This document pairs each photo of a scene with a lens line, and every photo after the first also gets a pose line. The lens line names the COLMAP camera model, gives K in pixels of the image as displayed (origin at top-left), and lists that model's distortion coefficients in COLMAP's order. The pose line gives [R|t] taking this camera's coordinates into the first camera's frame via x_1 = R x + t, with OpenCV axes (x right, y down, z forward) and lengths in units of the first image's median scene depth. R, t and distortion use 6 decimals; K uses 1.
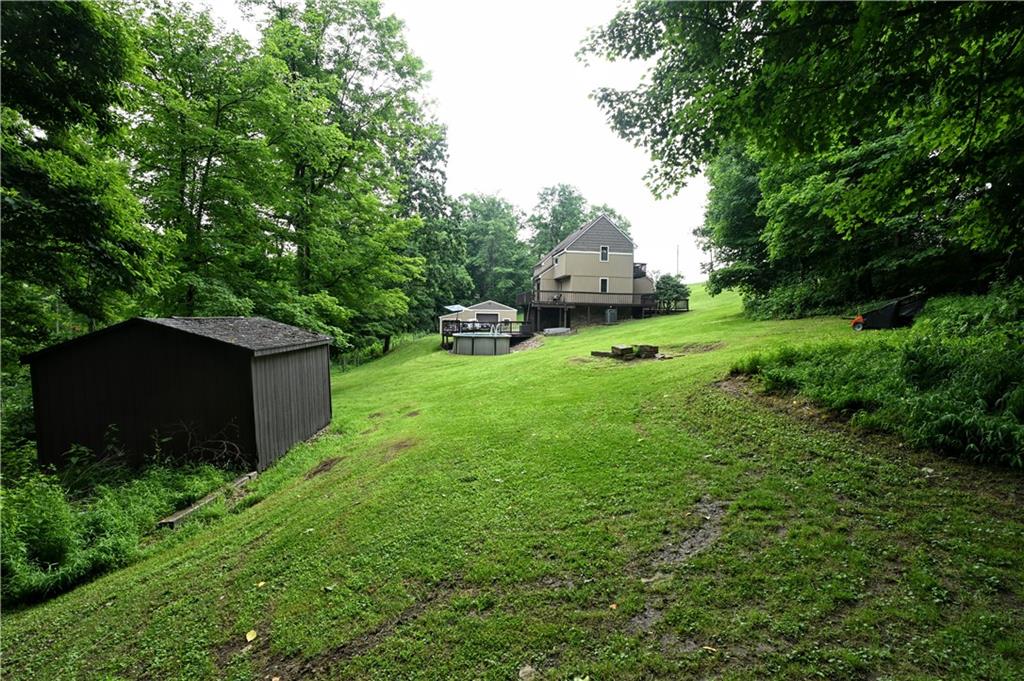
lens RADIAL K [[498.4, 0, 512.0], [0, 498.4, 340.5], [0, 0, 1]] dist [-0.005095, 0.001074]
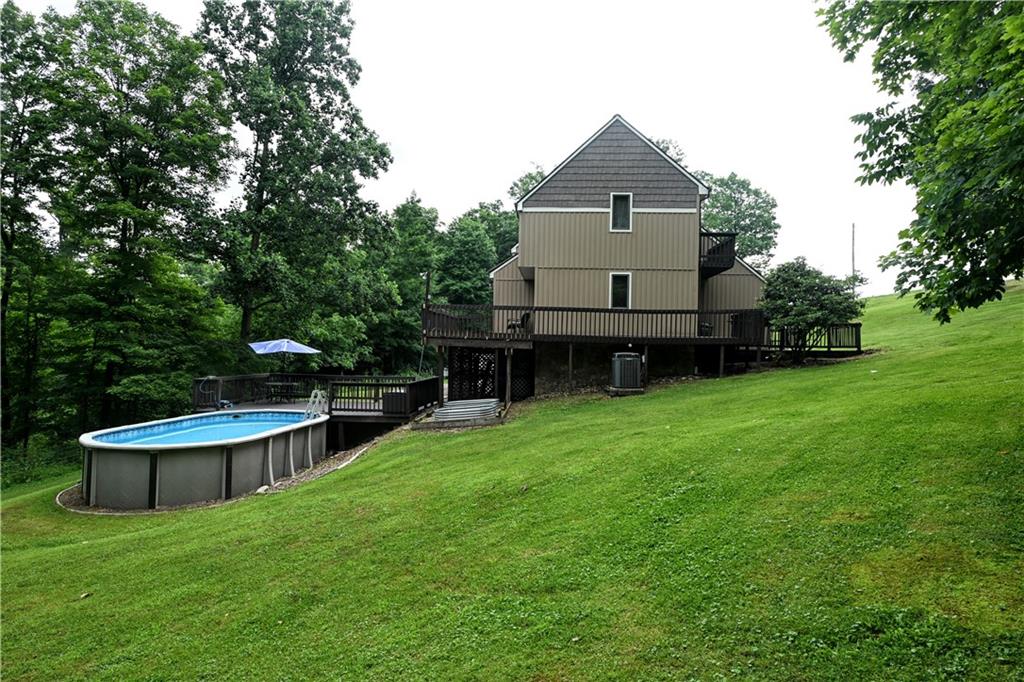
lens RADIAL K [[586.5, 0, 512.0], [0, 586.5, 341.0], [0, 0, 1]] dist [-0.000592, -0.000166]
pose [[0.973504, 0.003789, -0.228637, 0.207540], [-0.014929, 0.998783, -0.047011, -0.047086], [0.228181, 0.049179, 0.972376, 0.526209]]
